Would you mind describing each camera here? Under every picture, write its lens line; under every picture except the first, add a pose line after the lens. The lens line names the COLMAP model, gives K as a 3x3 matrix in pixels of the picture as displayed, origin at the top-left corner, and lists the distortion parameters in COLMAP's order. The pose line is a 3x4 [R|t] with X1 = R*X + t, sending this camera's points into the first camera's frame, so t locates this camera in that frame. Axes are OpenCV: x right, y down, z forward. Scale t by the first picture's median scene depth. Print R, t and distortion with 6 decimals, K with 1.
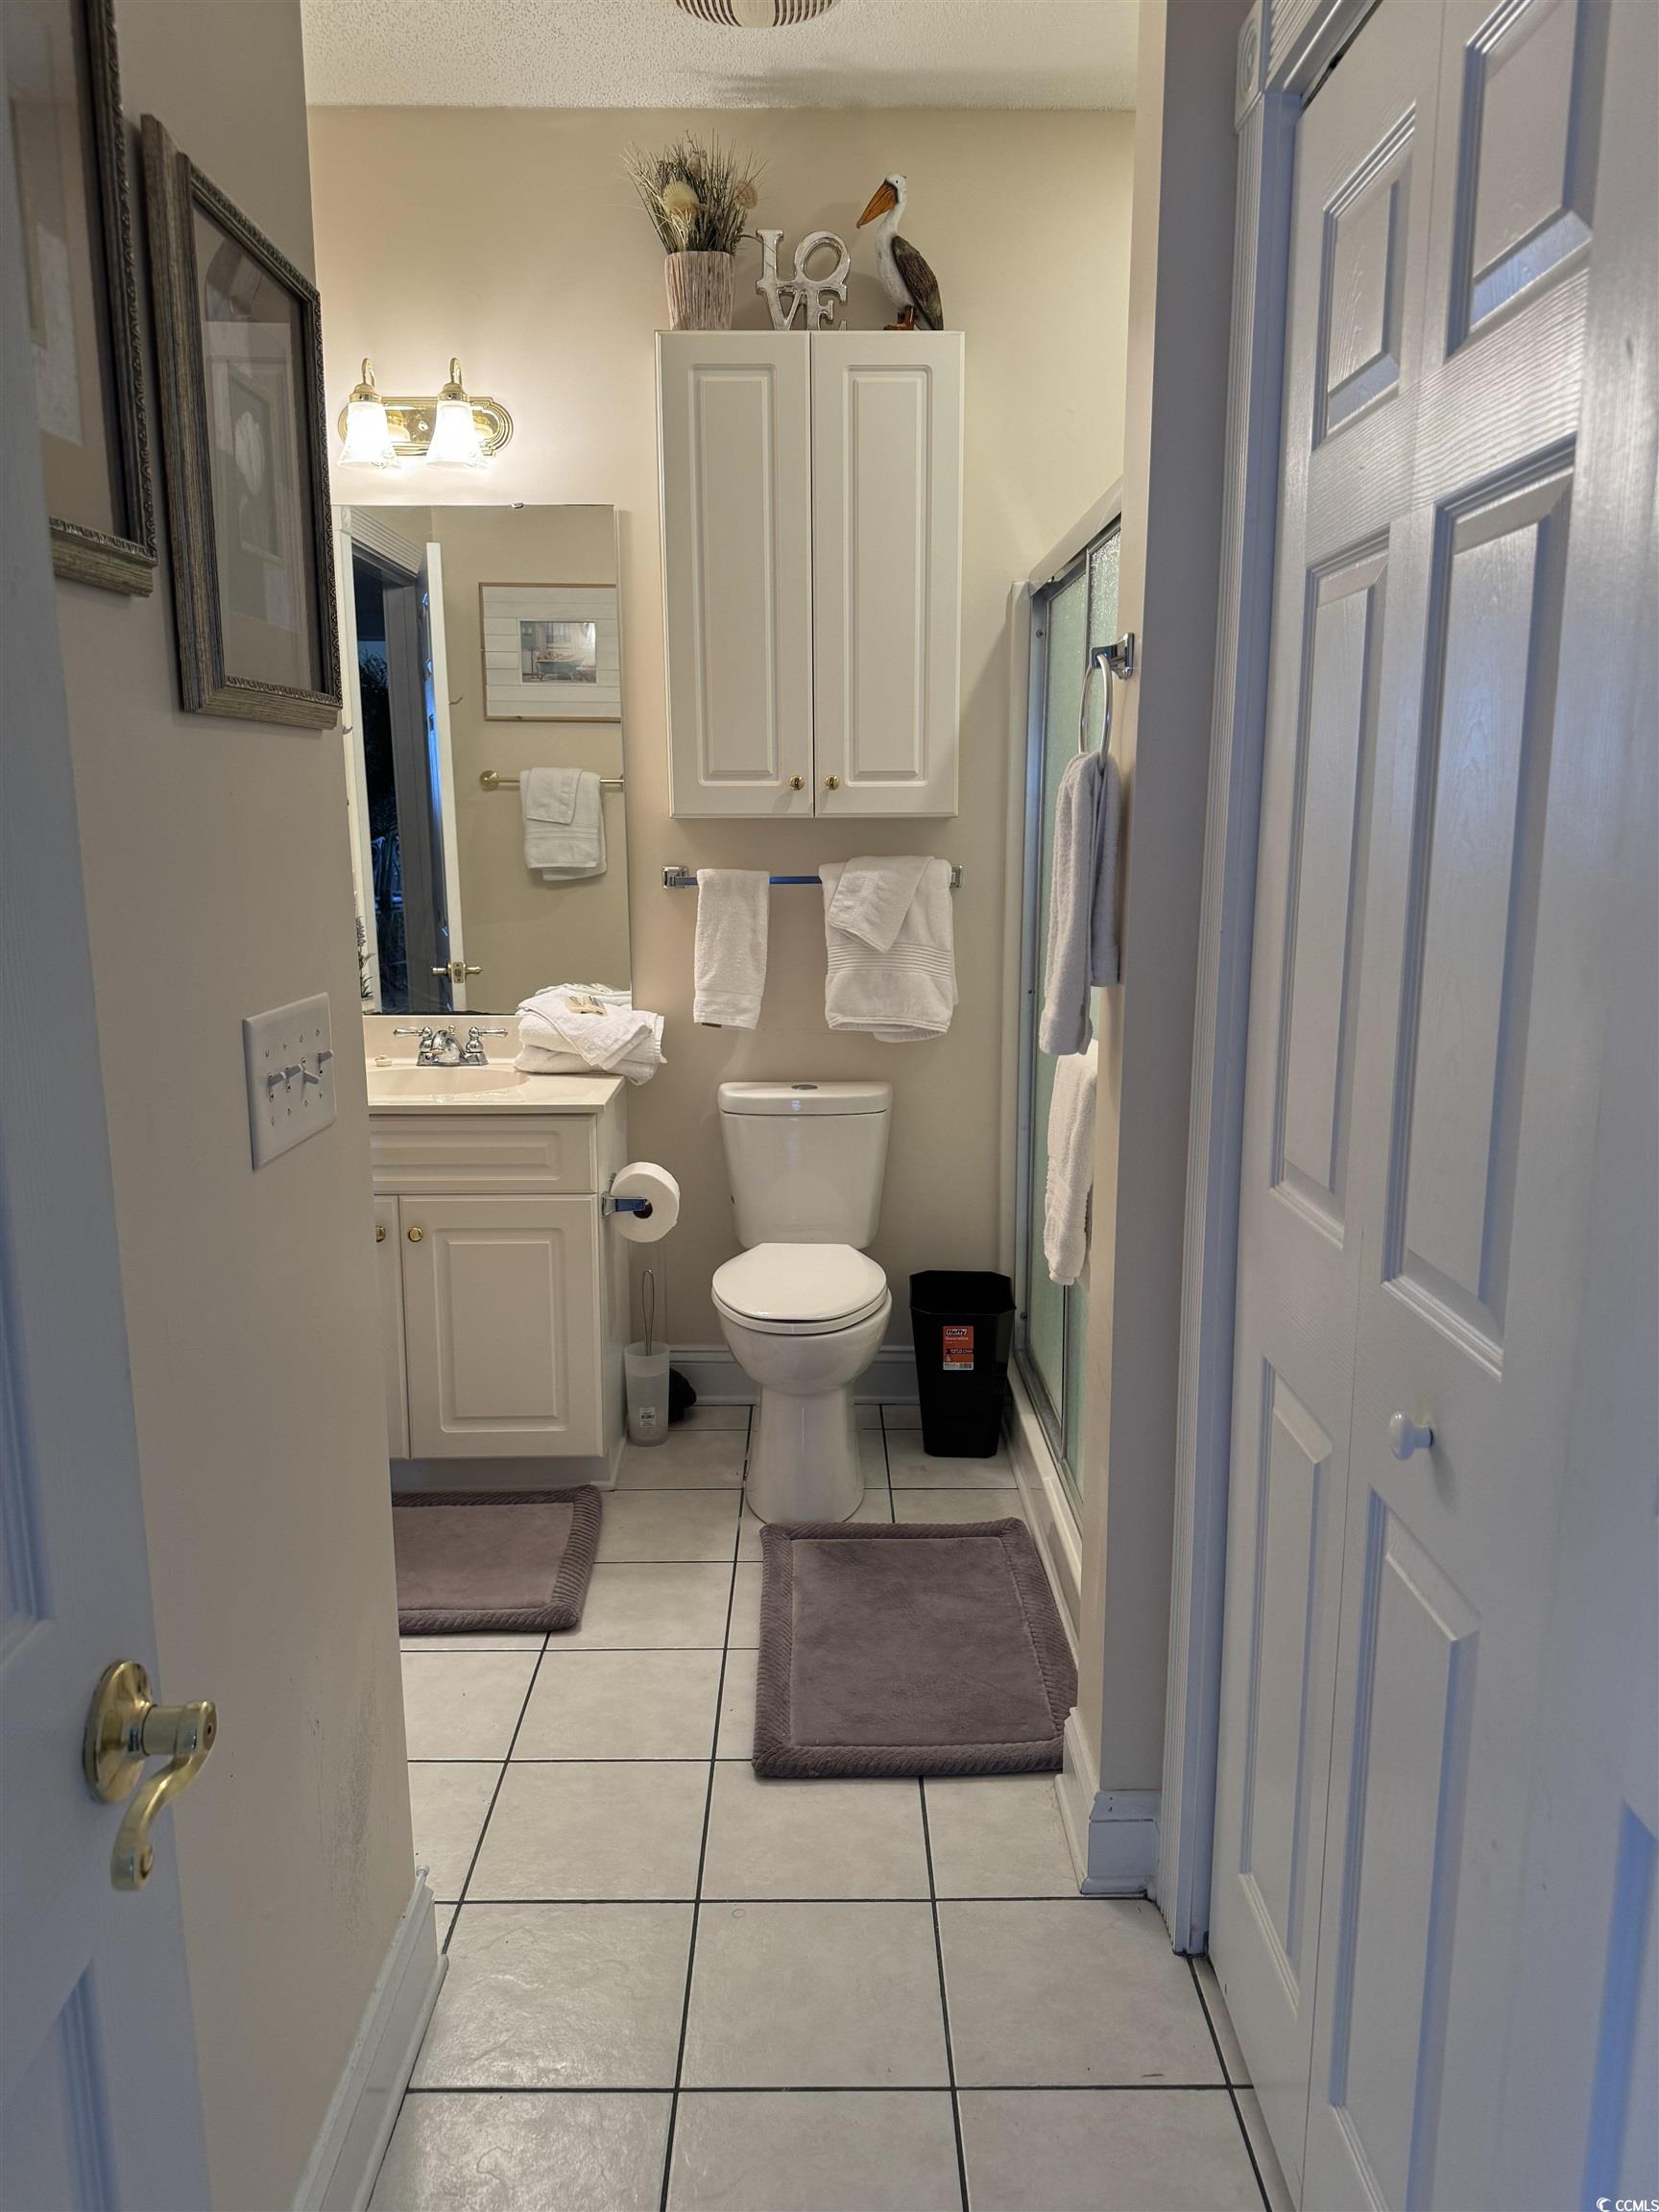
lens RADIAL K [[1568.7, 0, 842.3], [0, 1568.7, 1107.7], [0, 0, 1]] dist [0.043723, -0.051900]
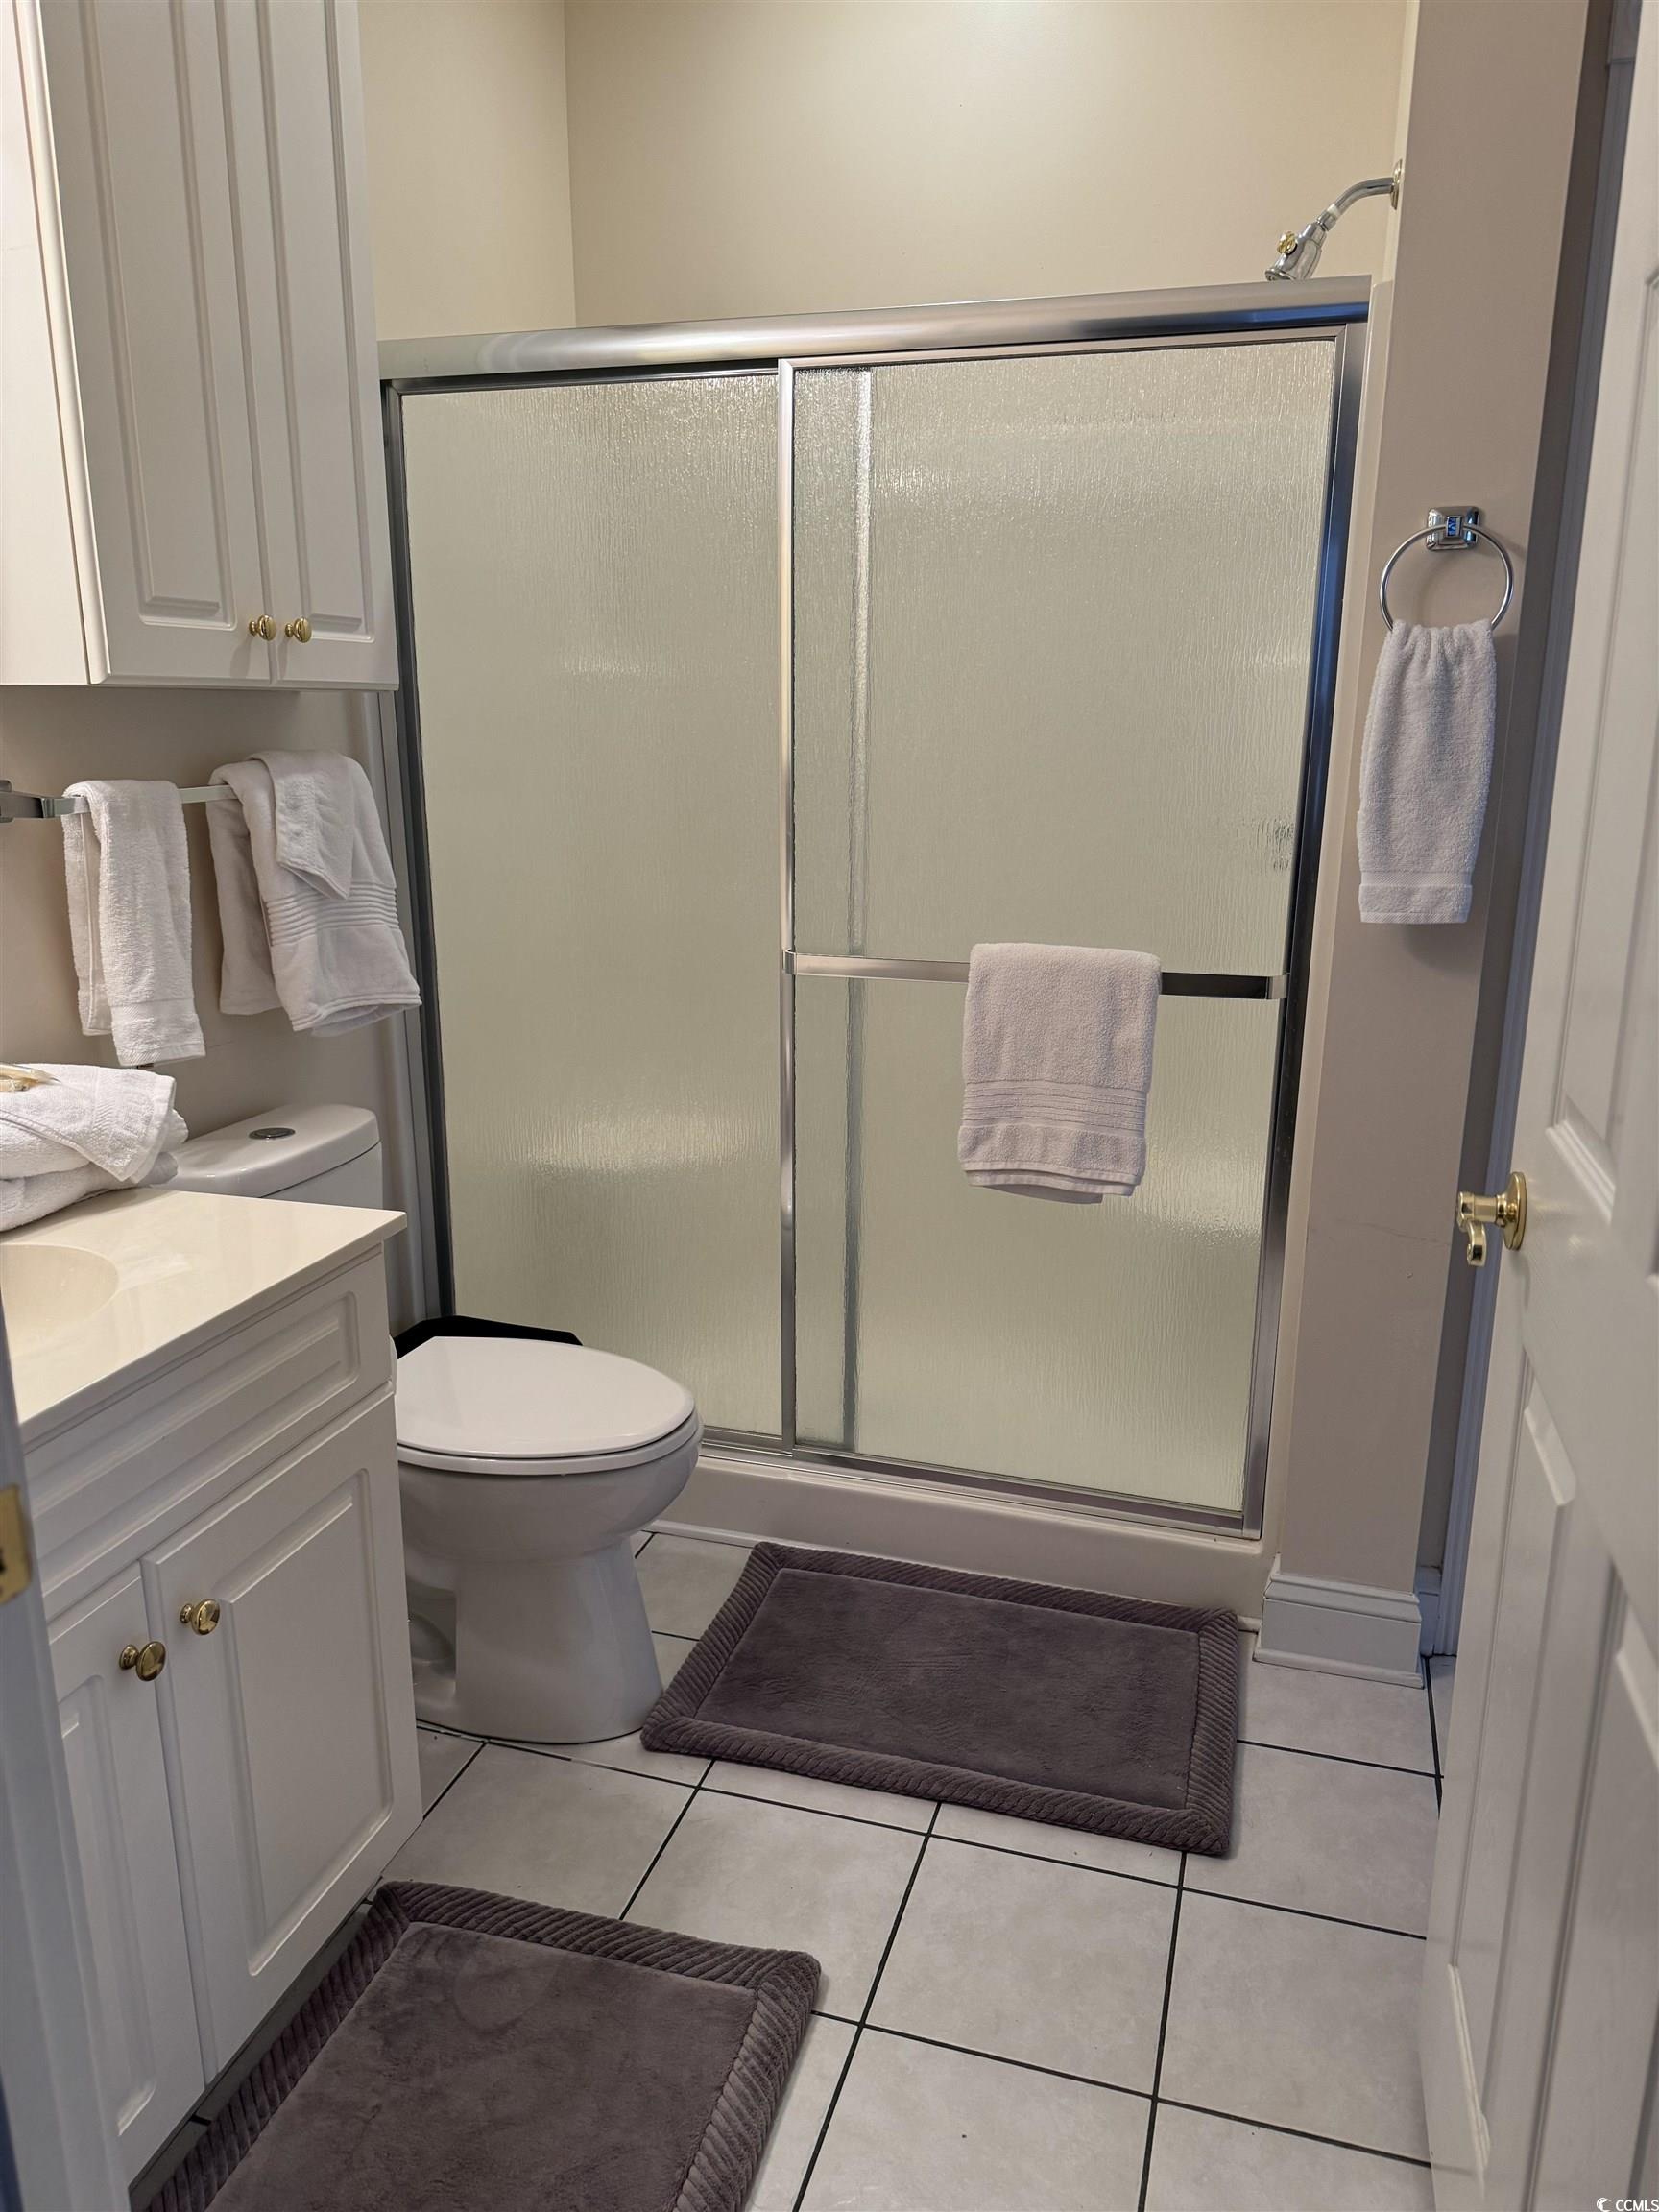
lens RADIAL K [[1568.7, 0, 839.1], [0, 1568.7, 1109.7], [0, 0, 1]] dist [0.043723, -0.051900]
pose [[0.283479, -0.231521, 0.930612, -0.548467], [0.174102, 0.966718, 0.187470, -0.101687], [-0.943042, 0.108877, 0.314352, 0.609689]]
